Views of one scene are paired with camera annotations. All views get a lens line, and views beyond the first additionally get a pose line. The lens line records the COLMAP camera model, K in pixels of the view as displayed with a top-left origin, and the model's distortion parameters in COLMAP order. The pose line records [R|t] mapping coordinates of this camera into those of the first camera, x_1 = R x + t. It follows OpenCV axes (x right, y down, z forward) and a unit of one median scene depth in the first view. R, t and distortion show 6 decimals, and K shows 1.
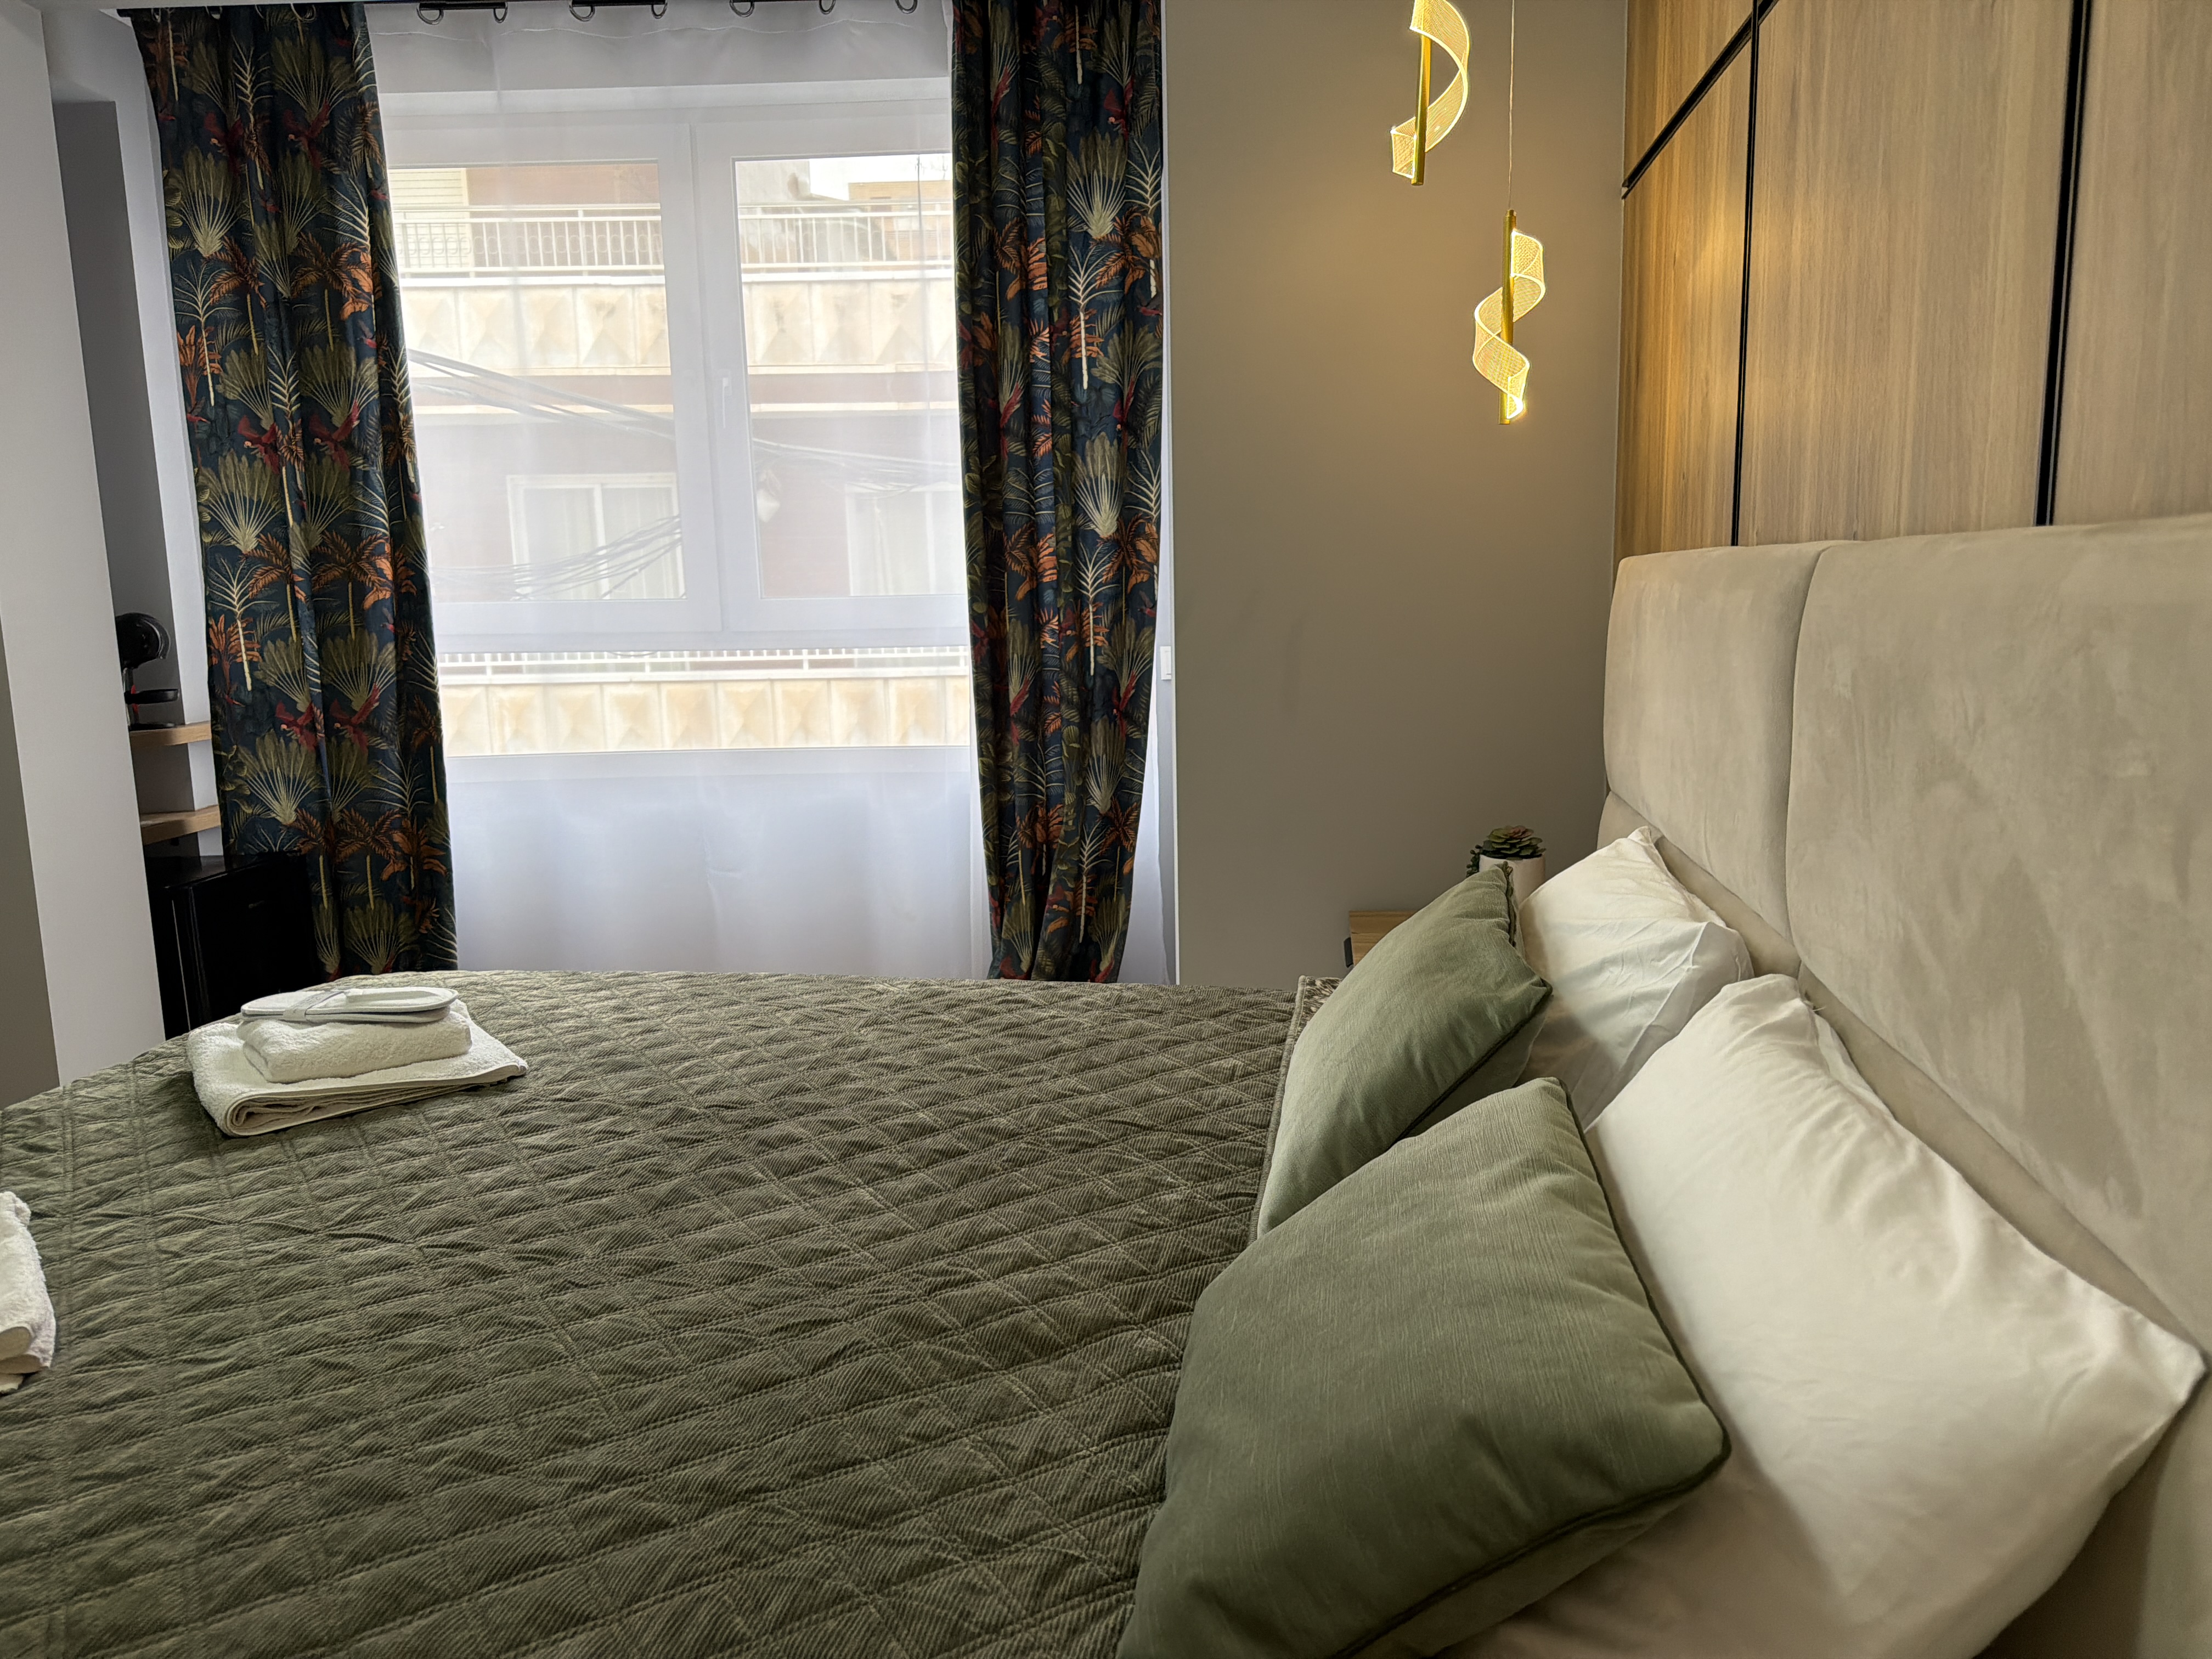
lens RADIAL K [[1577.9, 0, 1107.1], [0, 1577.9, 848.6], [0, 0, 1]] dist [0.012298, -0.020330]
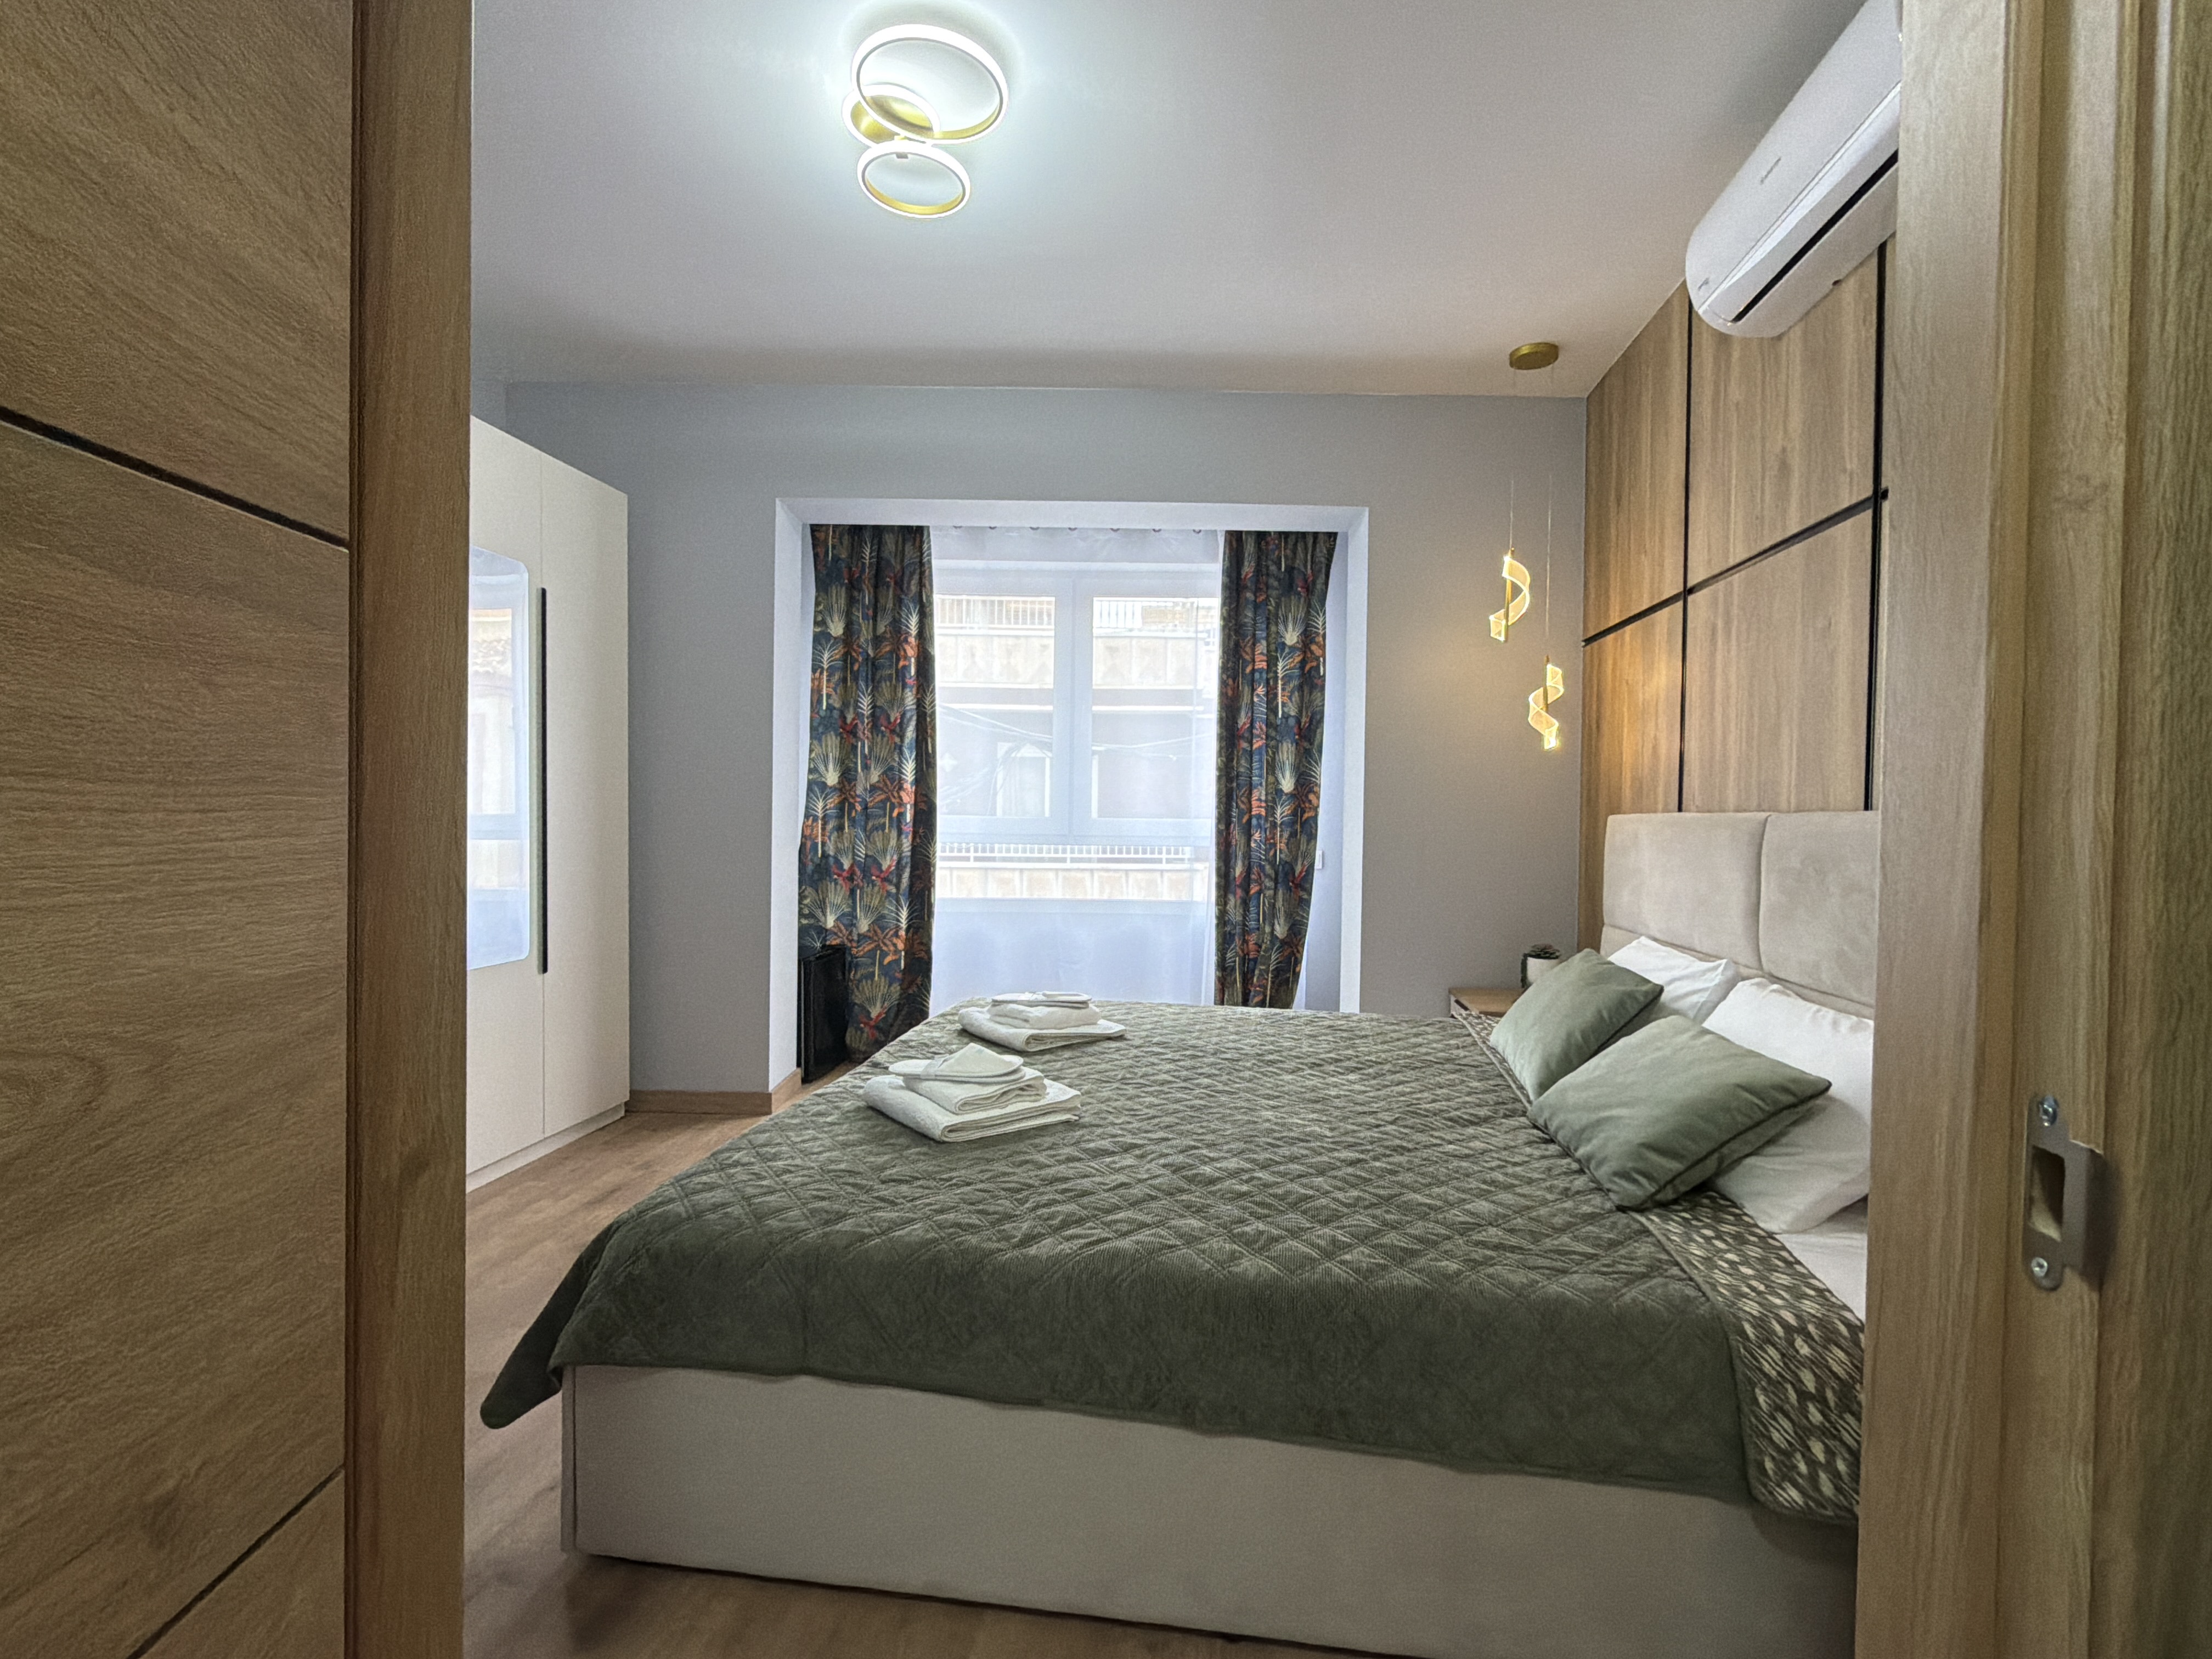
lens RADIAL K [[1059.1, 0, 1103.0], [0, 1059.1, 817.5], [0, 0, 1]] dist [0.015351, -0.000206]
pose [[0.999291, 0.035344, 0.012953, -0.253254], [-0.032736, 0.985835, -0.164491, 0.053403], [-0.018584, 0.163951, 0.986293, -0.272405]]
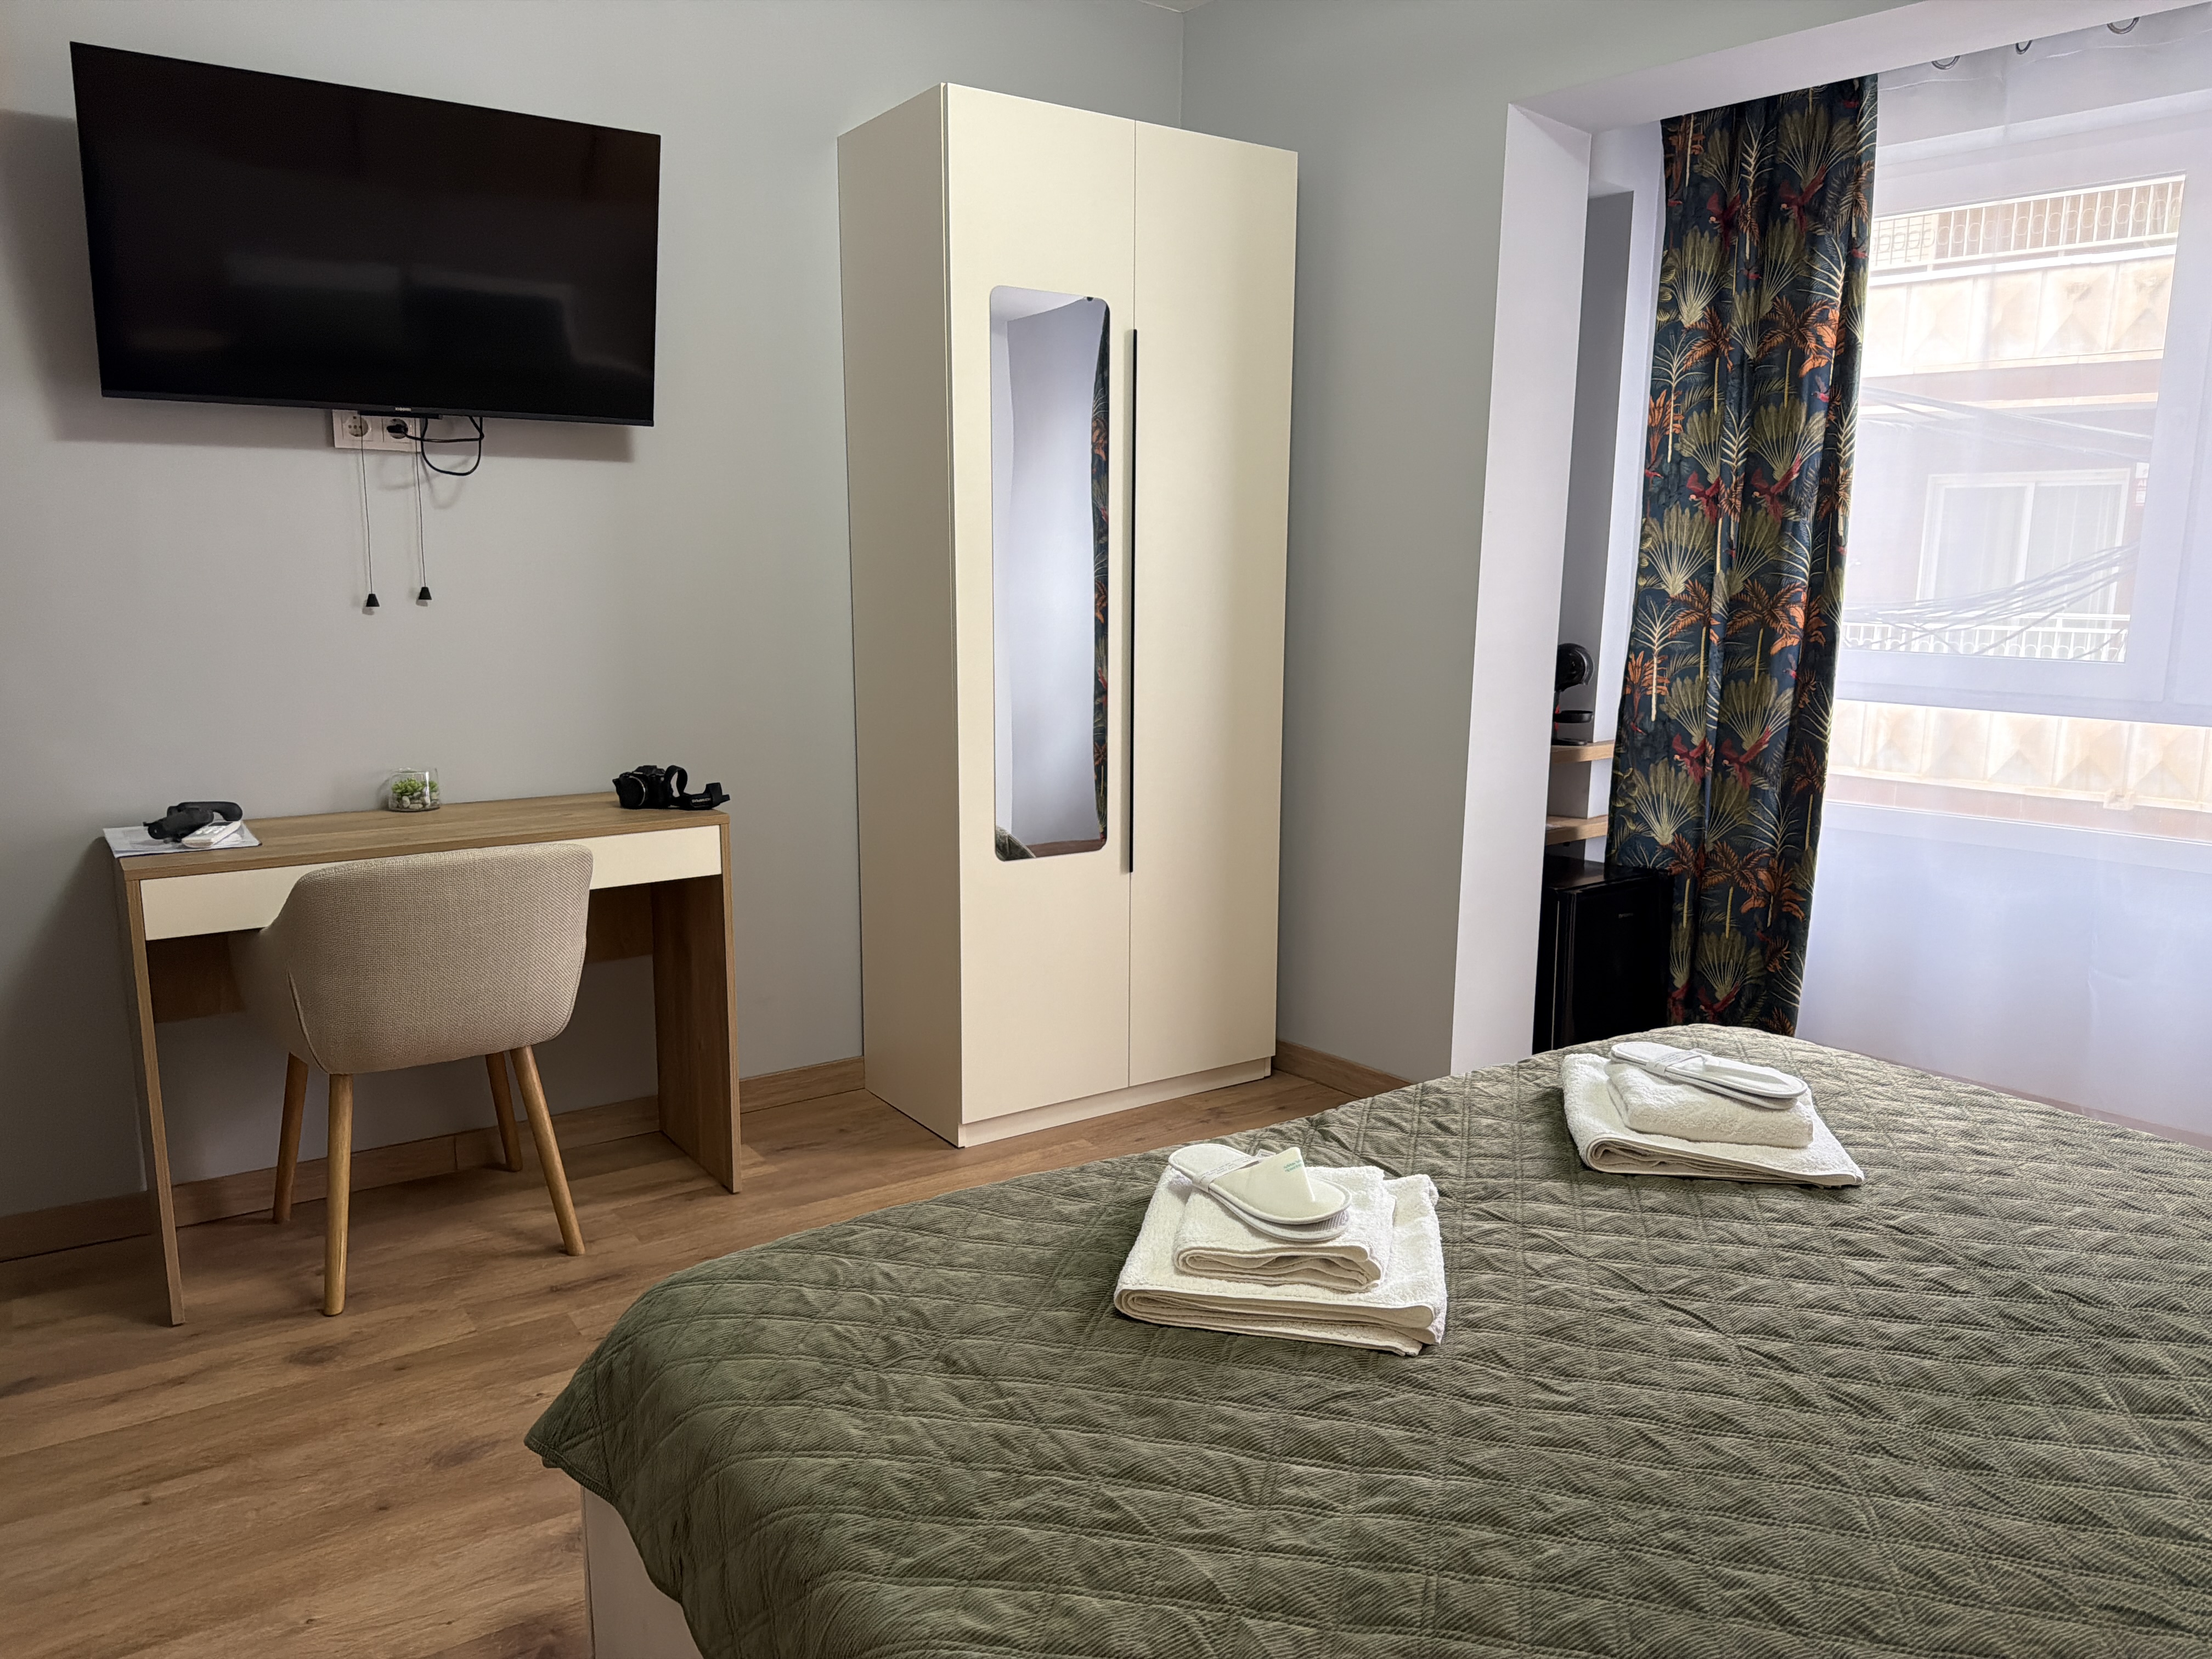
lens RADIAL K [[1577.9, 0, 1107.1], [0, 1577.9, 848.6], [0, 0, 1]] dist [0.012298, -0.020330]
pose [[0.682411, 0.155880, -0.714154, -0.006842], [-0.147367, 0.986275, 0.074460, -0.042162], [0.715959, 0.054431, 0.696017, -0.029691]]
